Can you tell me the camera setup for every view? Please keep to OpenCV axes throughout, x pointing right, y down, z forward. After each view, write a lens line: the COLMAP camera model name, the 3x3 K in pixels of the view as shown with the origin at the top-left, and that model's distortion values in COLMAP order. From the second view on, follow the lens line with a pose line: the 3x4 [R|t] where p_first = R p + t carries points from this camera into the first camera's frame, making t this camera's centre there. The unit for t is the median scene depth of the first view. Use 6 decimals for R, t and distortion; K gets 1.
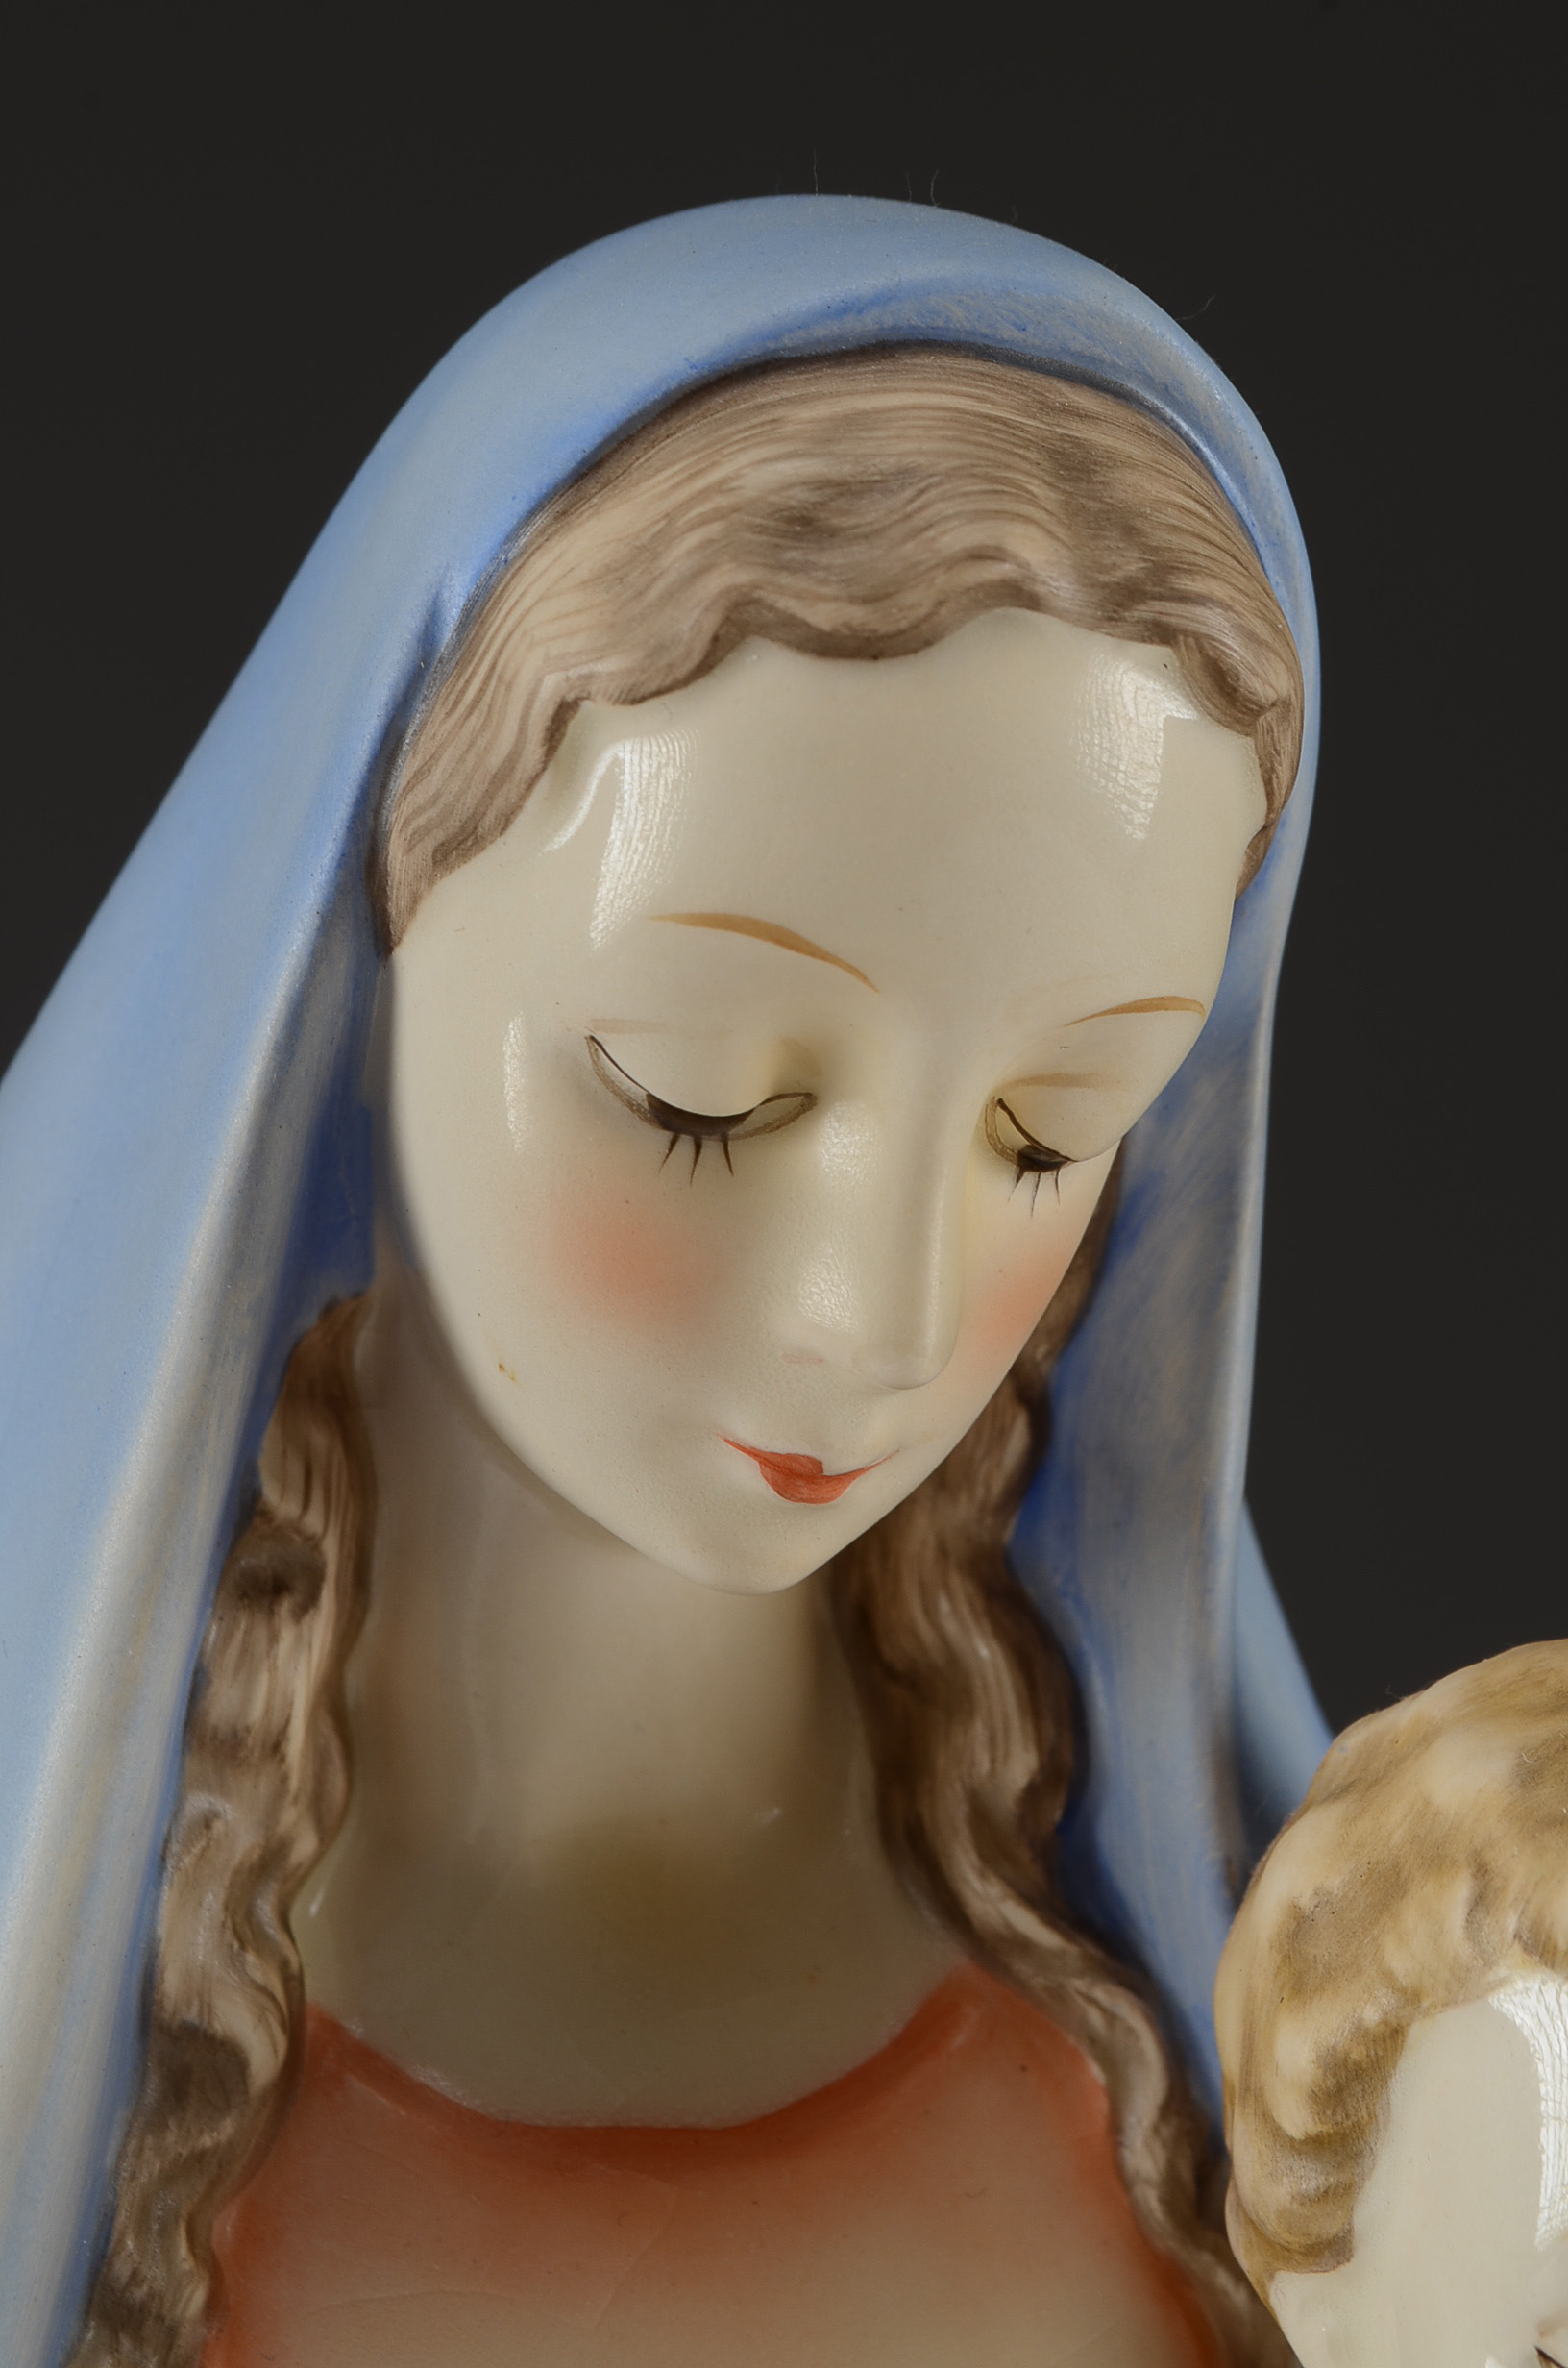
lens RADIAL K [[5283.6, 0, 784.0], [0, 5283.6, 1184.0], [0, 0, 1]] dist [0.007673, 0.177885]
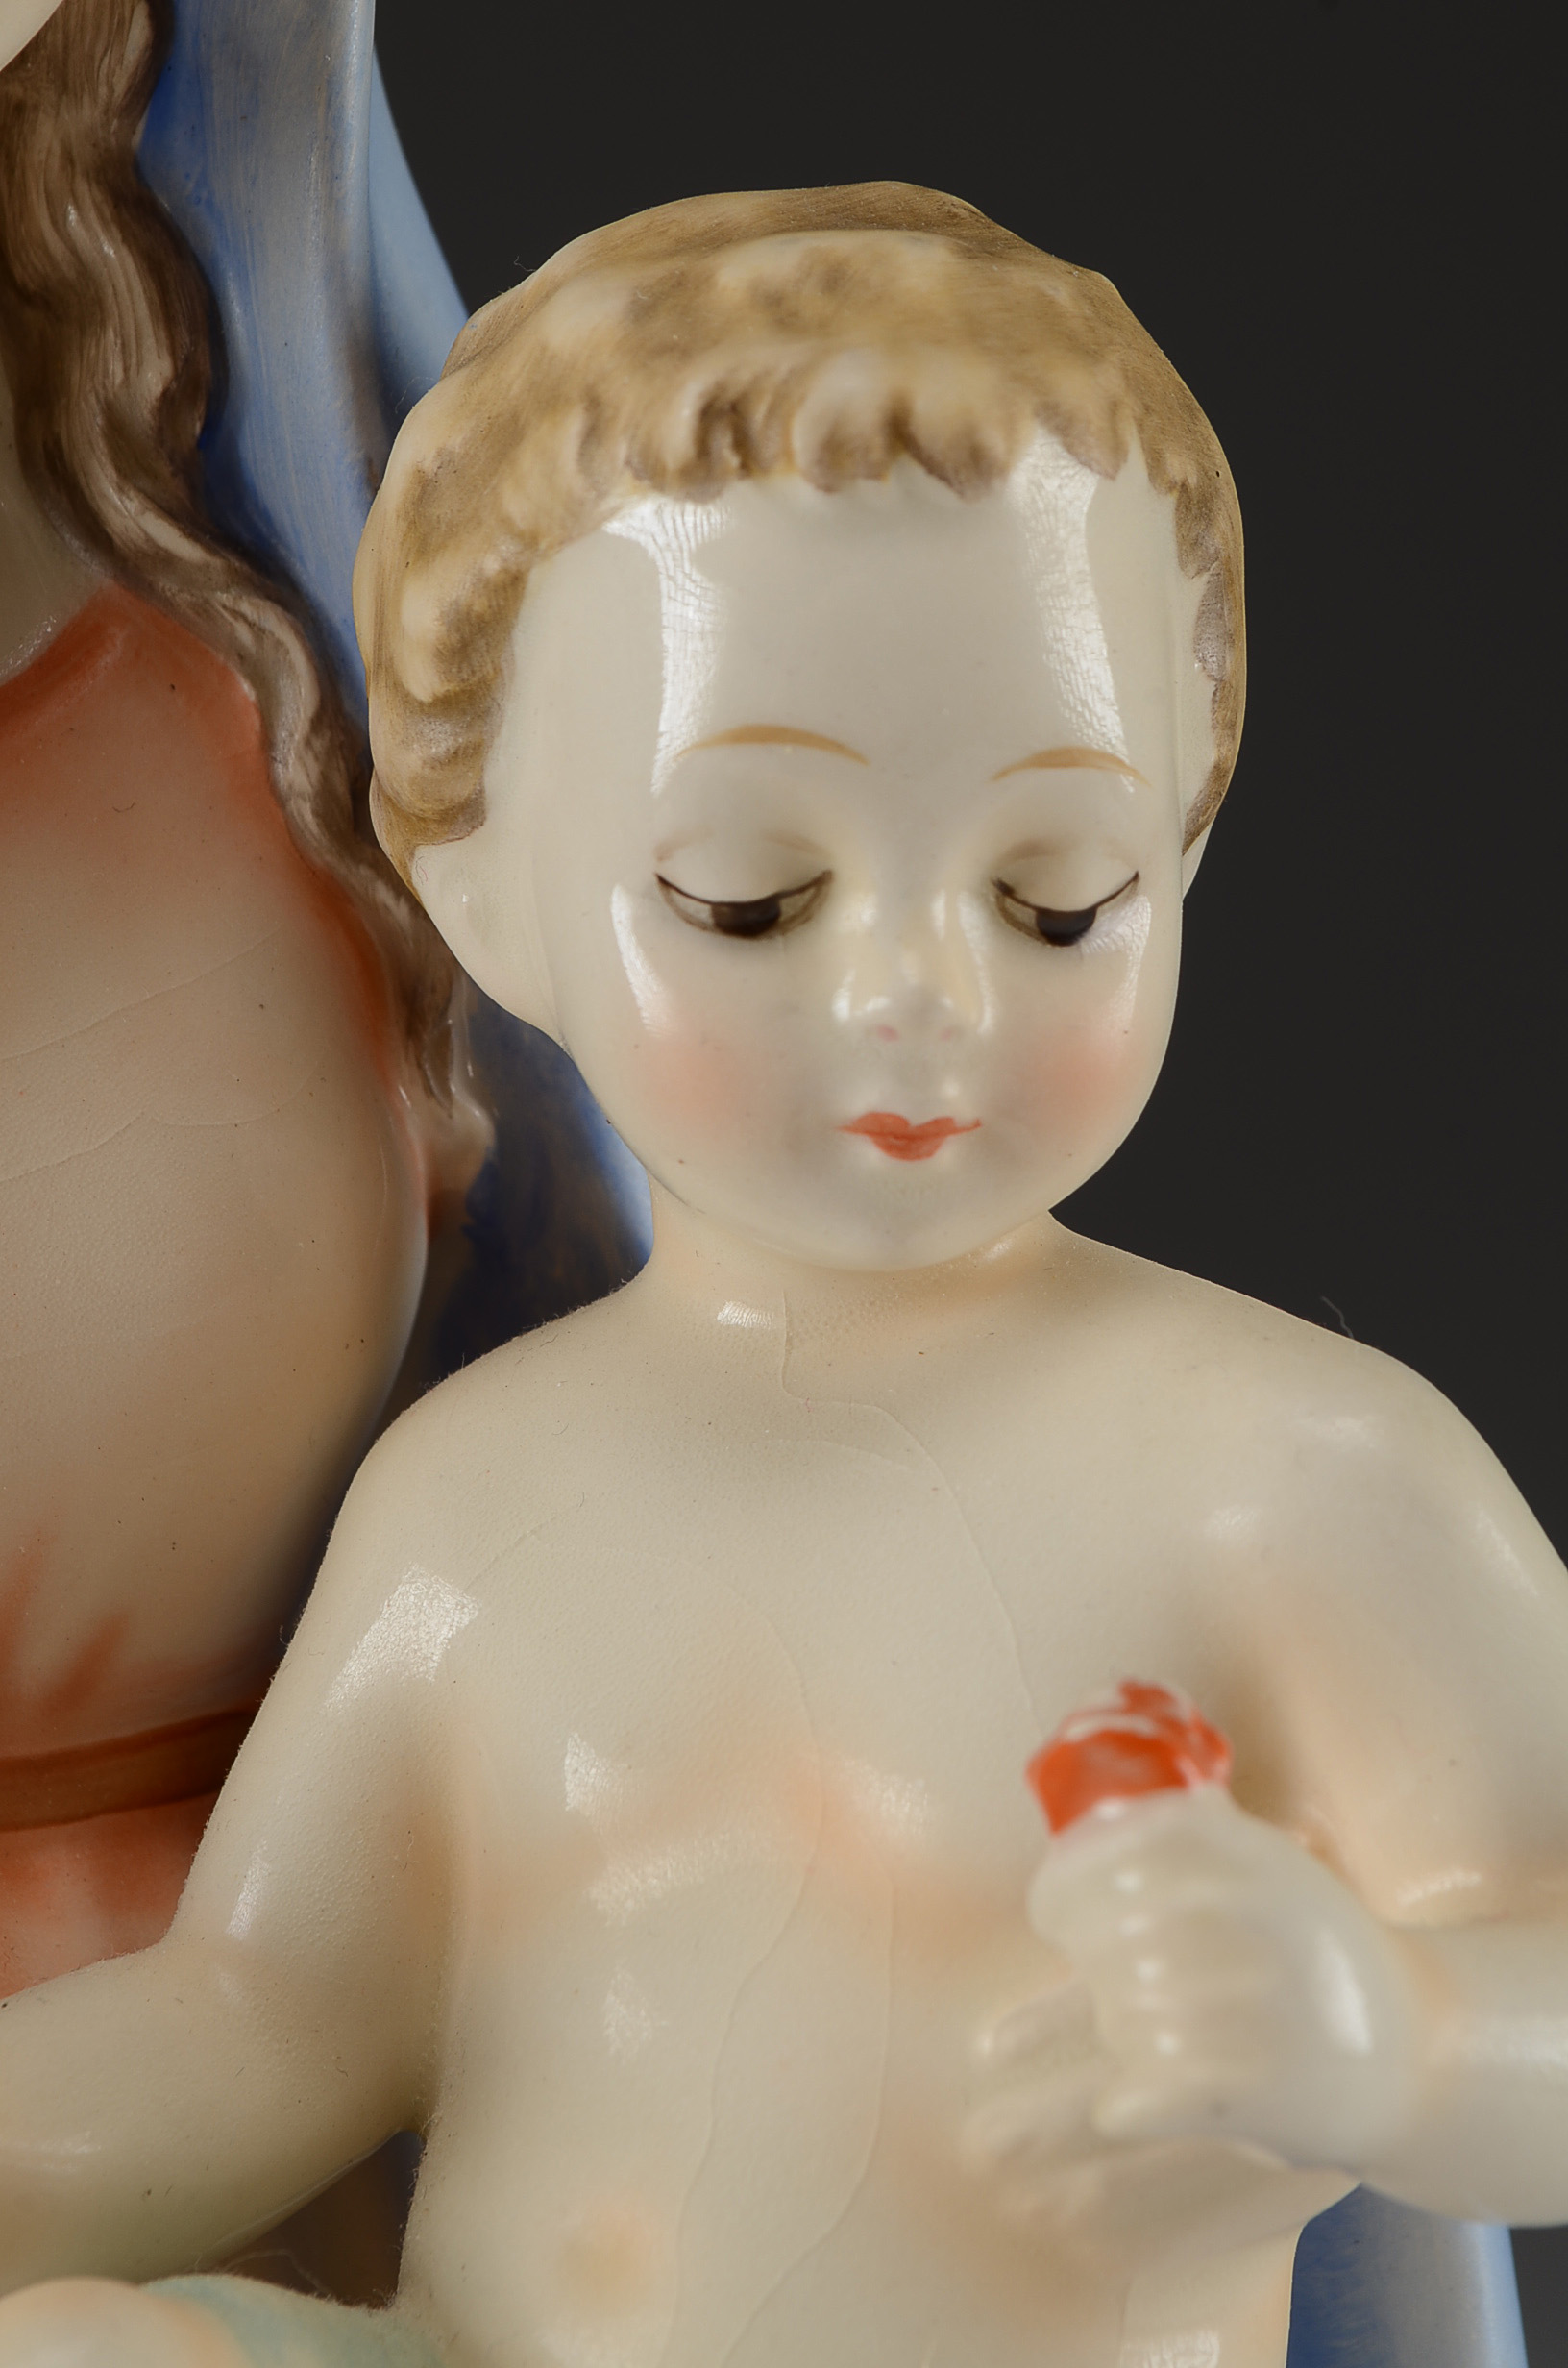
lens RADIAL K [[5283.6, 0, 784.0], [0, 5283.6, 1184.0], [0, 0, 1]] dist [0.007673, 0.177885]
pose [[0.994126, -0.039792, 0.100646, 0.058091], [0.023572, 0.987240, 0.157487, 0.110660], [-0.105629, -0.154190, 0.982379, 0.009392]]
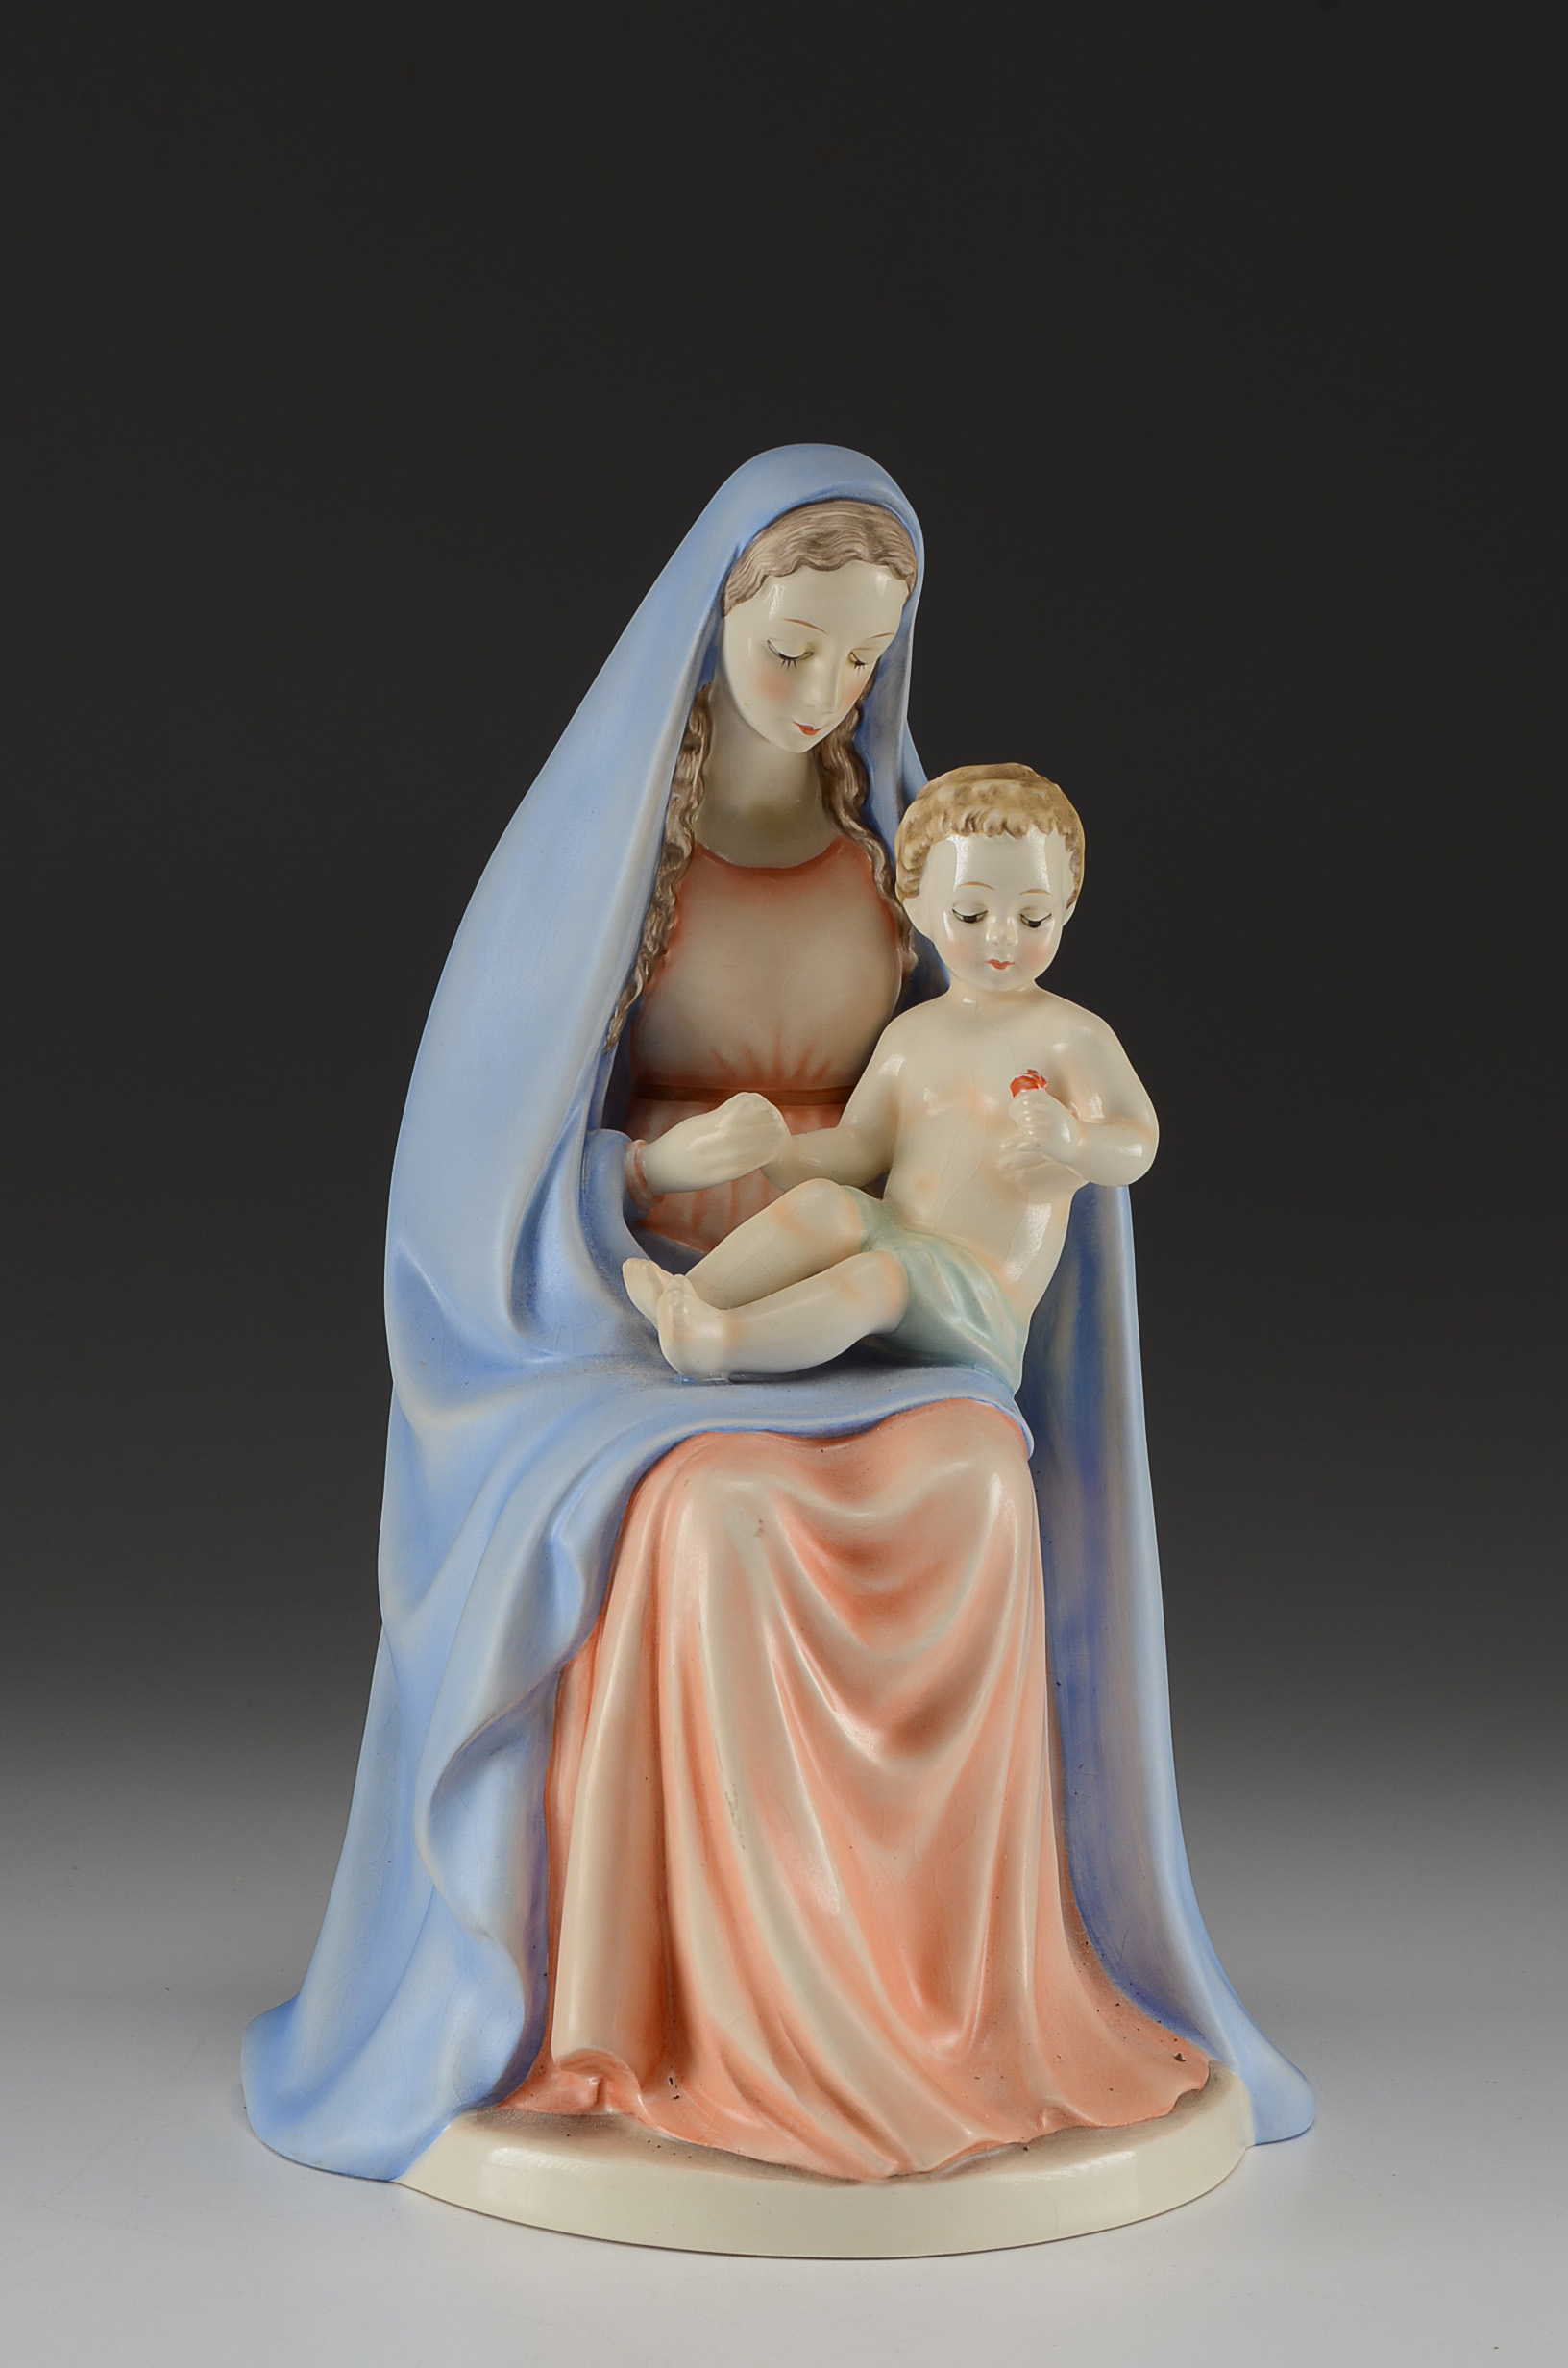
lens RADIAL K [[5283.6, 0, 784.0], [0, 5283.6, 1184.0], [0, 0, 1]] dist [0.007673, 0.177885]
pose [[0.999675, 0.019995, 0.015805, -0.081901], [-0.022565, 0.982643, 0.184131, -0.399935], [-0.011849, -0.184428, 0.982775, -3.591058]]
